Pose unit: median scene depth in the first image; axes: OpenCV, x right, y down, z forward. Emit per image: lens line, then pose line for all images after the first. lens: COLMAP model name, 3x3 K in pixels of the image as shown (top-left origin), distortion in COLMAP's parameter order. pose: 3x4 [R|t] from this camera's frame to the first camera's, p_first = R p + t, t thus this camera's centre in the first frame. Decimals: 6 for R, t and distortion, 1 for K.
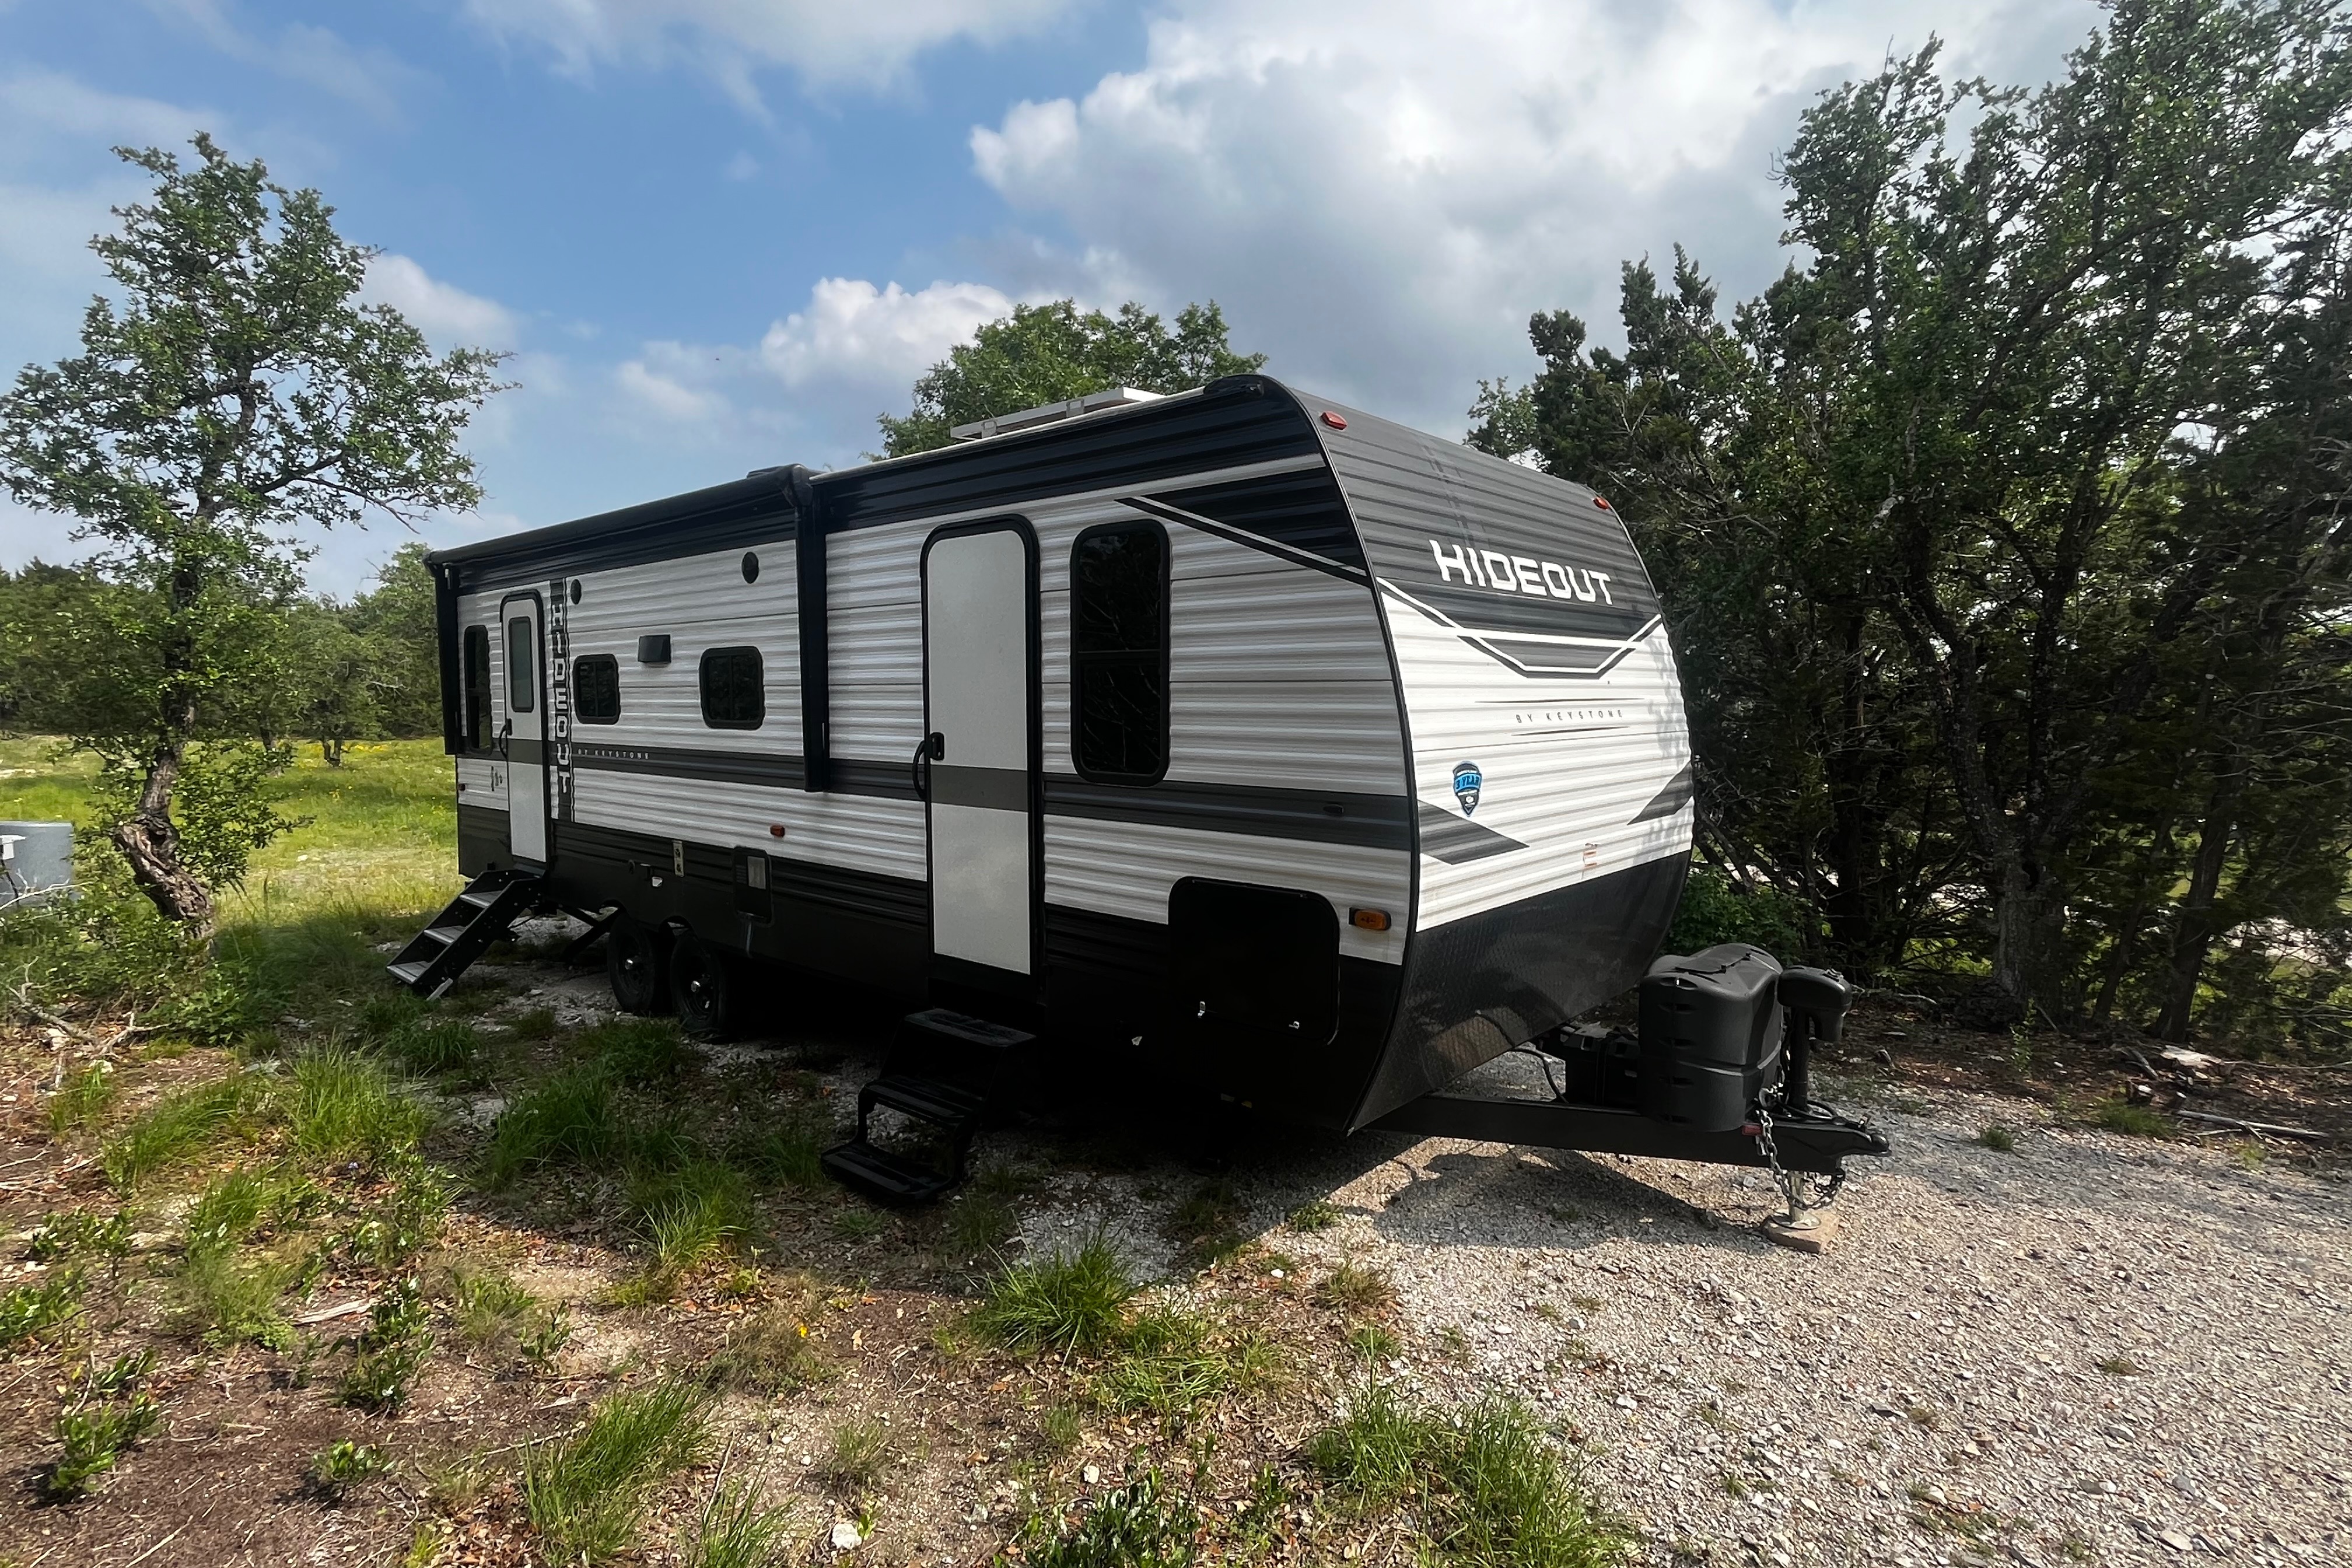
lens RADIAL K [[1162.0, 0, 1175.7], [0, 1162.0, 796.7], [0, 0, 1]] dist [-0.000533, -0.000092]
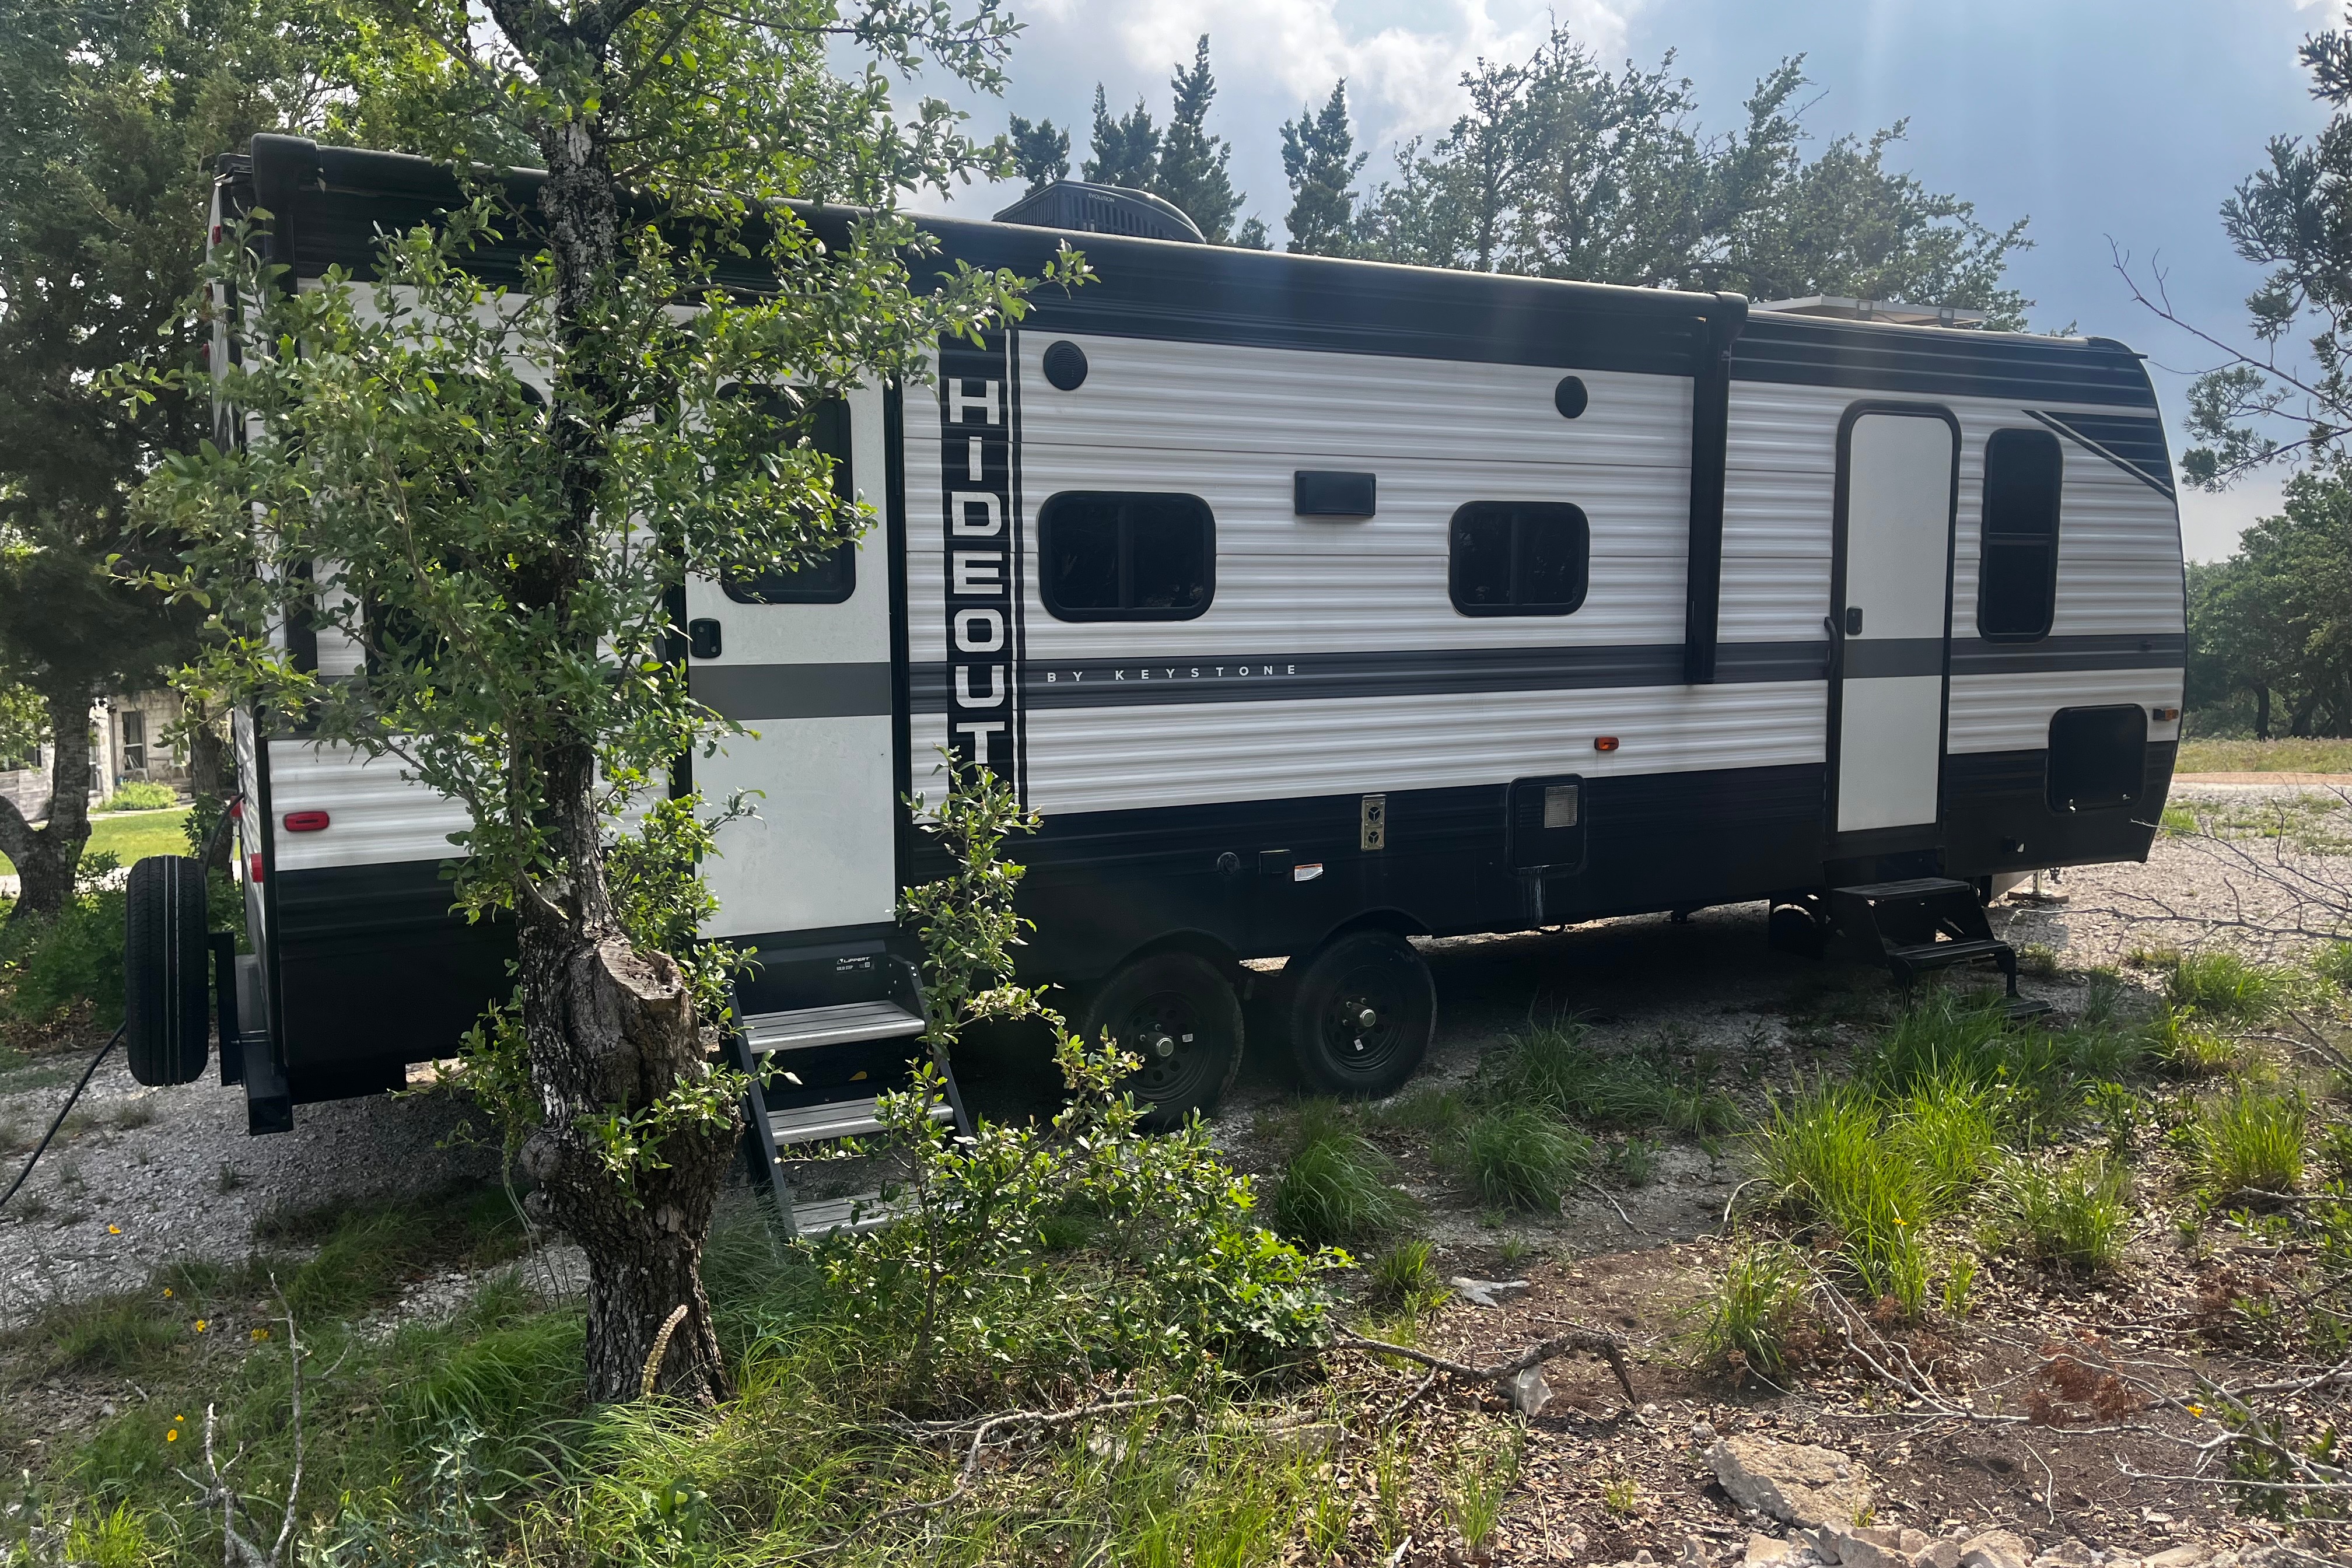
lens RADIAL K [[1794.7, 0, 1176.6], [0, 1794.7, 774.3], [0, 0, 1]] dist [0.011319, 0.000950]
pose [[0.354689, -0.104044, 0.929177, -1.834891], [0.079073, 0.993567, 0.081070, -0.082843], [-0.931635, 0.044718, 0.360634, 0.981925]]
